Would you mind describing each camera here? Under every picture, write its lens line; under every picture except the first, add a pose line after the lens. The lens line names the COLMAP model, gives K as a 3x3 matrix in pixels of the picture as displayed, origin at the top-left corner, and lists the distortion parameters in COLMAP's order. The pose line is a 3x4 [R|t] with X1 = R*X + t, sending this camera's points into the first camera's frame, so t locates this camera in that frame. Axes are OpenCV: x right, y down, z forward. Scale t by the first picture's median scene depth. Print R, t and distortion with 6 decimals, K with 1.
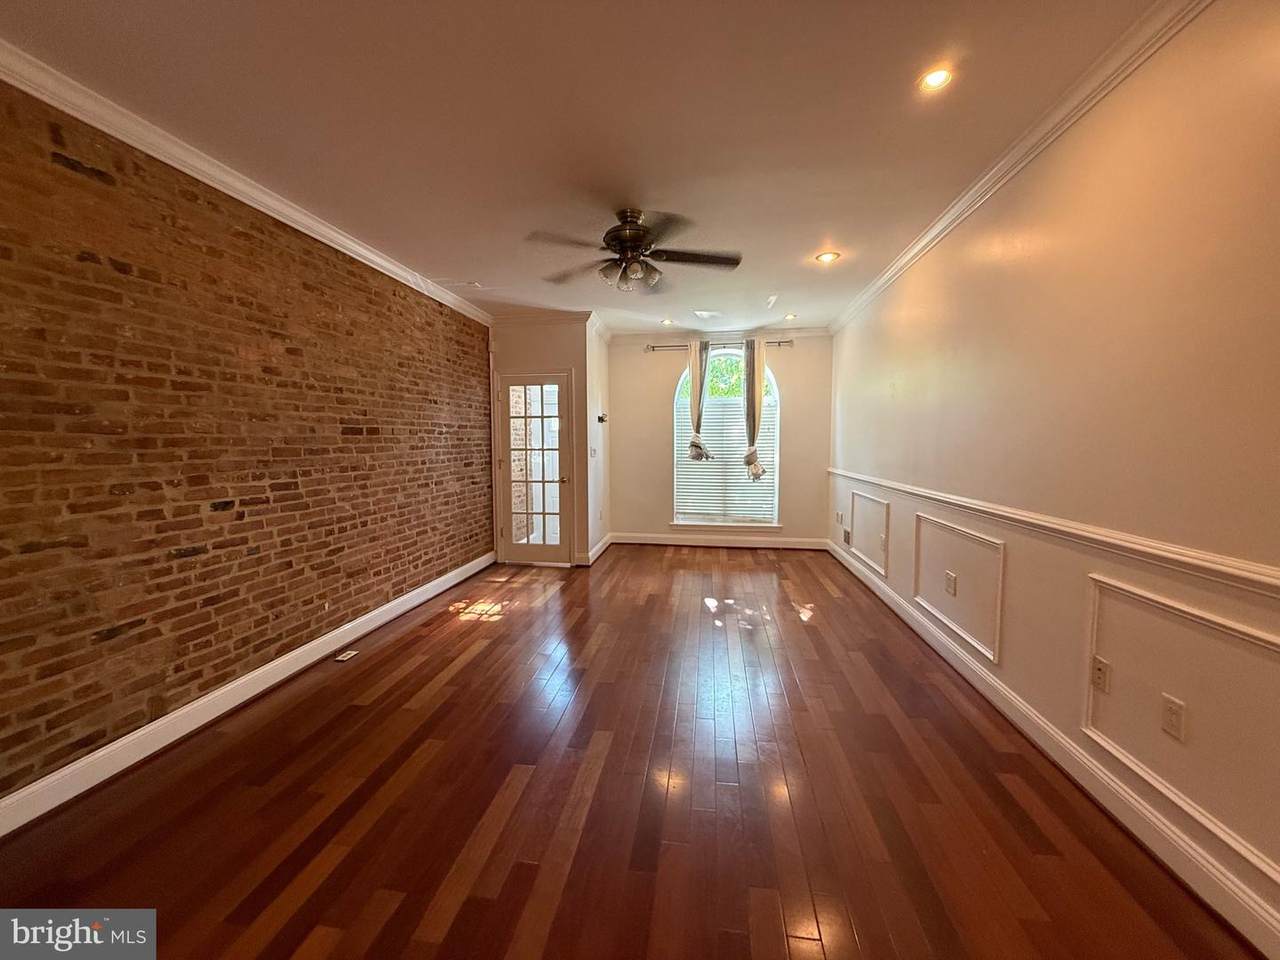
lens RADIAL K [[512.8, 0, 640.0], [0, 512.8, 480.0], [0, 0, 1]] dist [-0.013576, 0.000020]
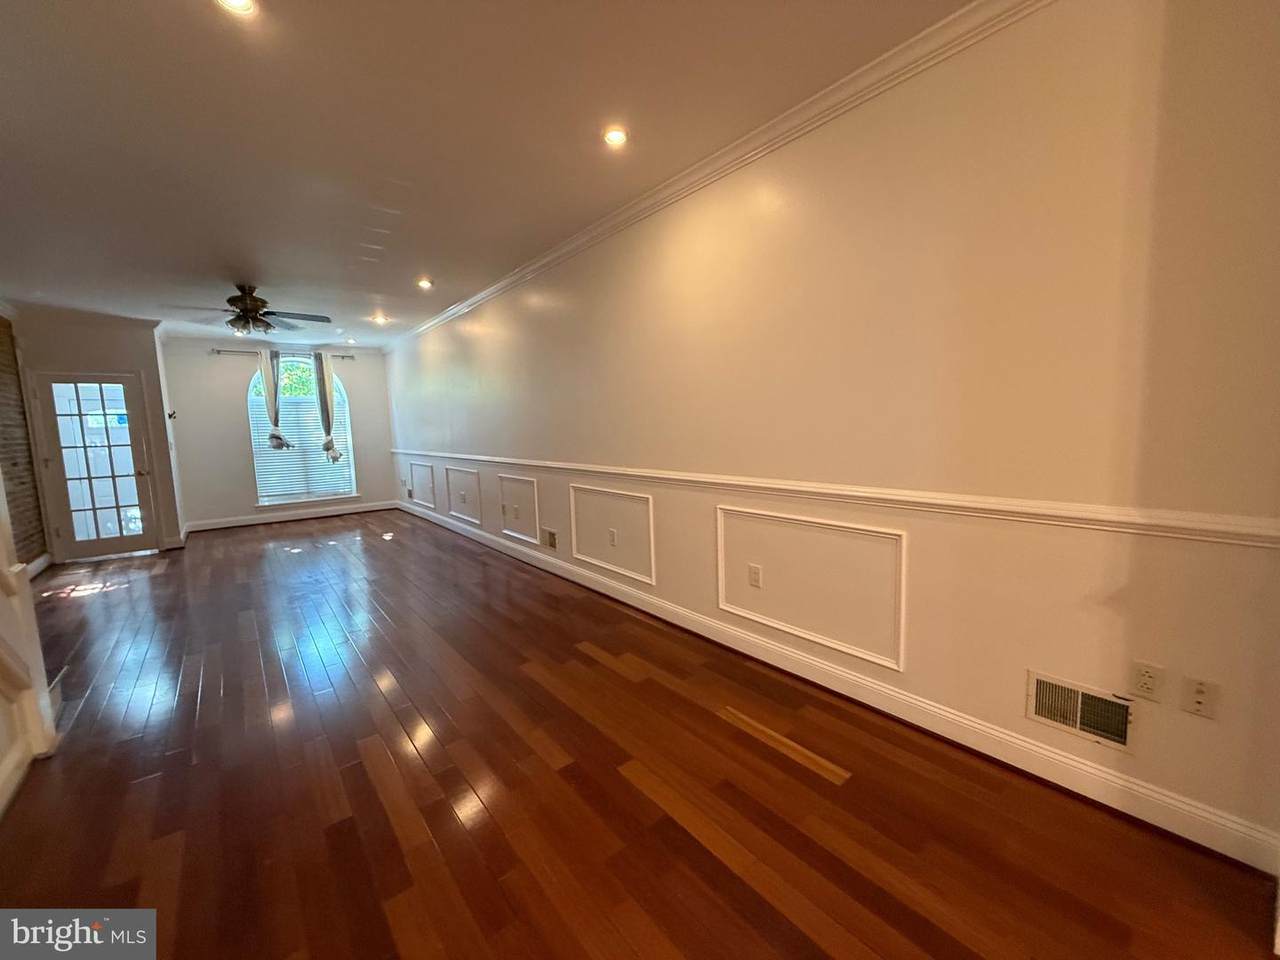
lens RADIAL K [[512.8, 0, 640.0], [0, 512.8, 480.0], [0, 0, 1]] dist [-0.013576, 0.000020]
pose [[0.687741, -0.096967, 0.719451, -0.187495], [0.084101, 0.995009, 0.053712, 0.044004], [-0.721068, 0.023567, 0.692463, -0.477784]]
